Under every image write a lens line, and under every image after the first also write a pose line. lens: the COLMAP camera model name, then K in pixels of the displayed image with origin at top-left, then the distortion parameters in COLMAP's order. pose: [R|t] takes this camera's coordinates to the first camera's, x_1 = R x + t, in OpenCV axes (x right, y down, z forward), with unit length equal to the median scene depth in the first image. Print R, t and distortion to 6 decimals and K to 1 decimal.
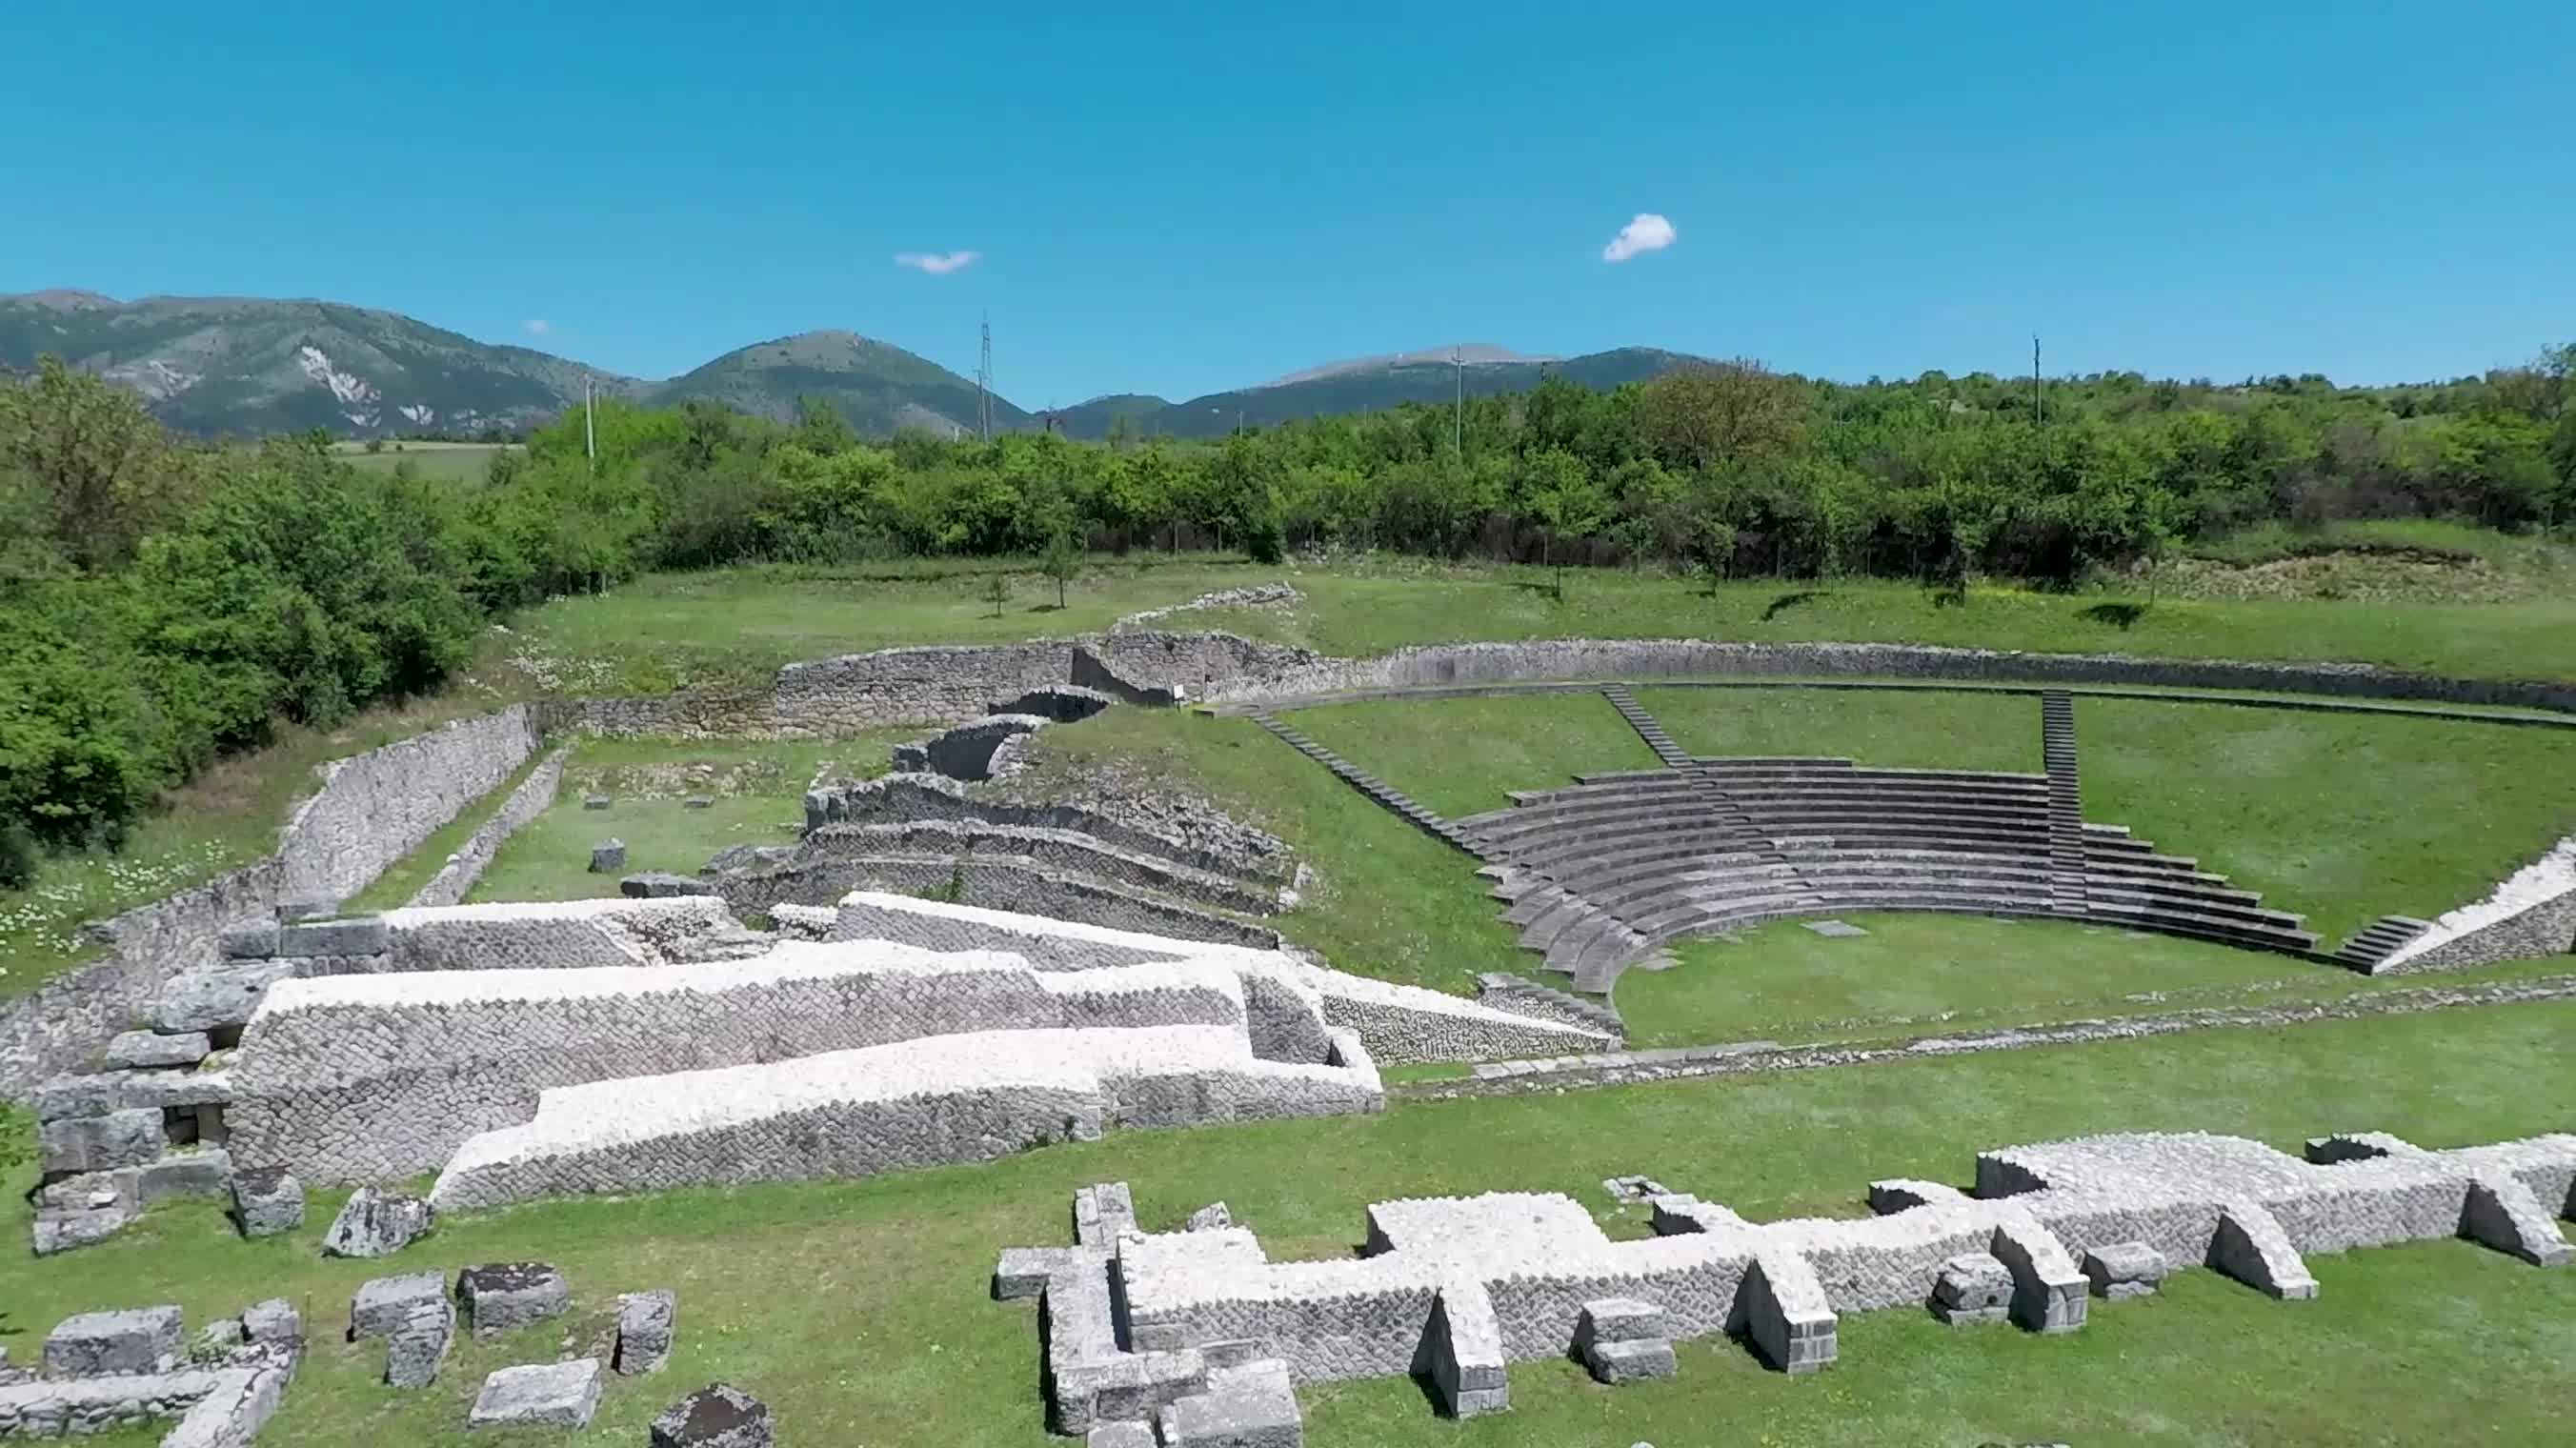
lens RADIAL K [[1409.4, 0, 1288.3], [0, 1409.4, 731.1], [0, 0, 1]] dist [-0.023168, 0.007316]
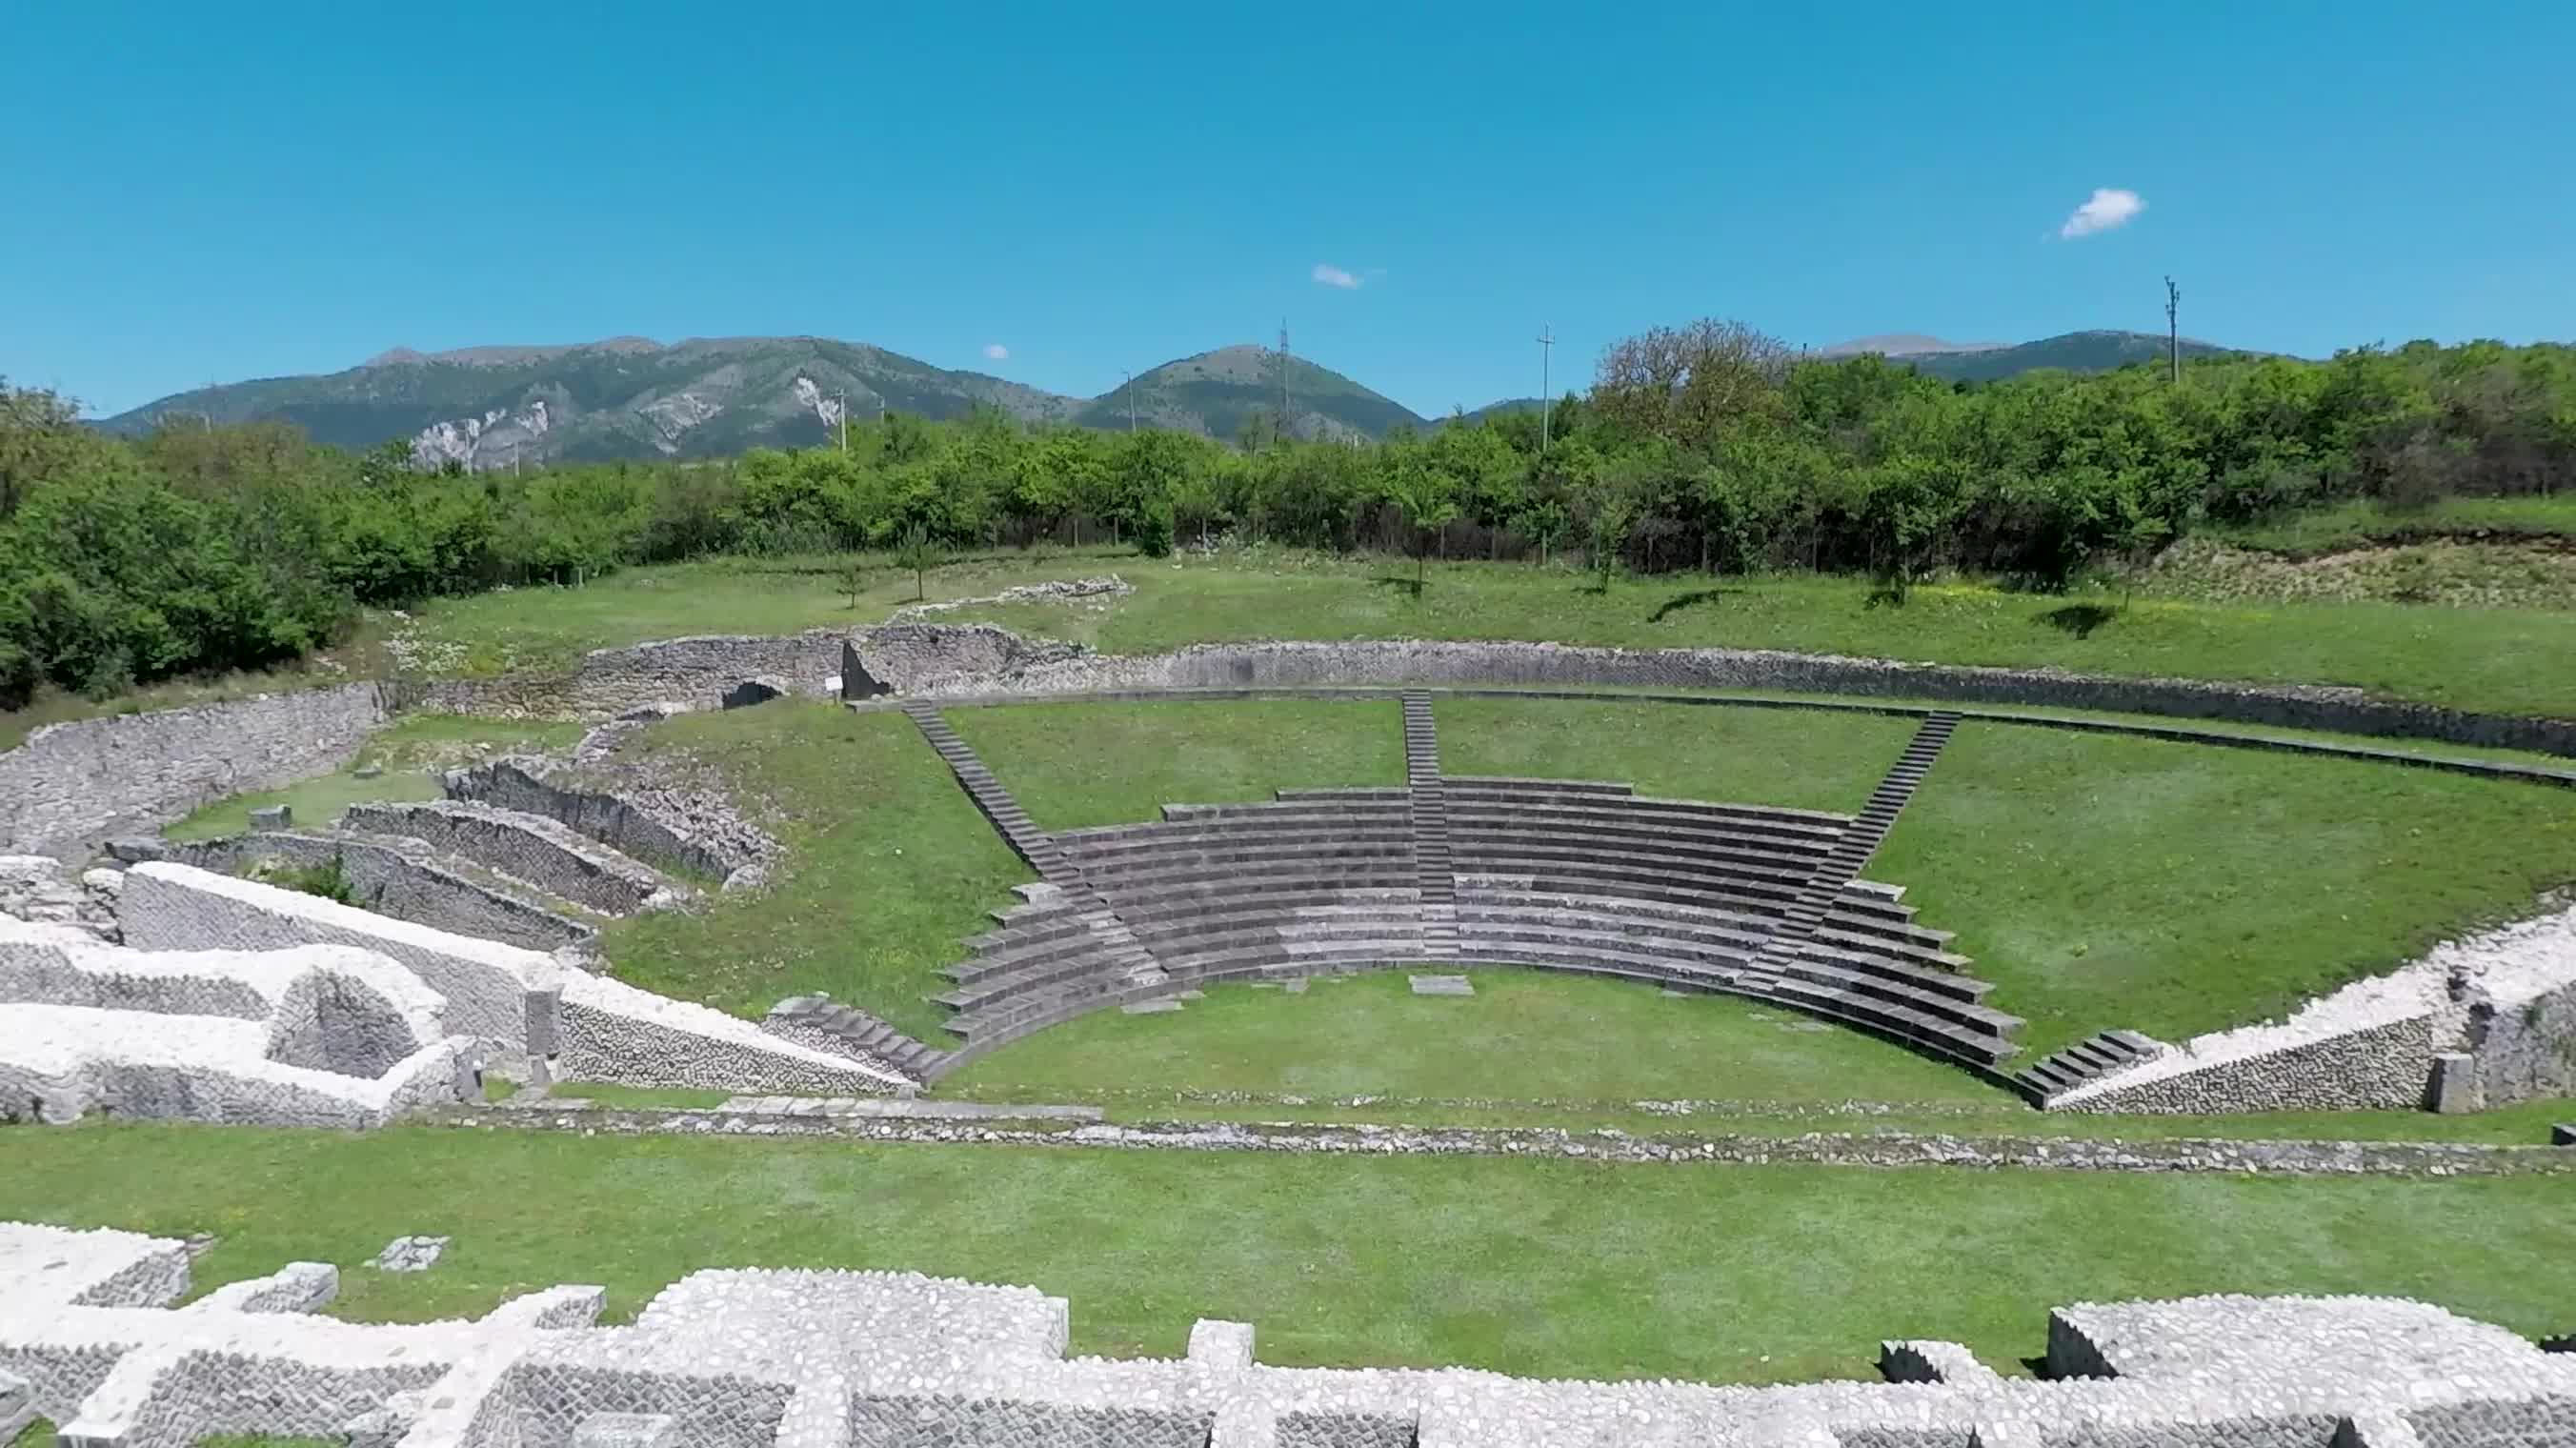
lens RADIAL K [[1409.4, 0, 1288.3], [0, 1409.4, 731.1], [0, 0, 1]] dist [-0.023168, 0.007316]
pose [[0.960953, 0.033629, -0.274661, 0.462430], [-0.034751, 0.999396, 0.000780, -0.006700], [0.274521, 0.008795, 0.961541, 0.148033]]
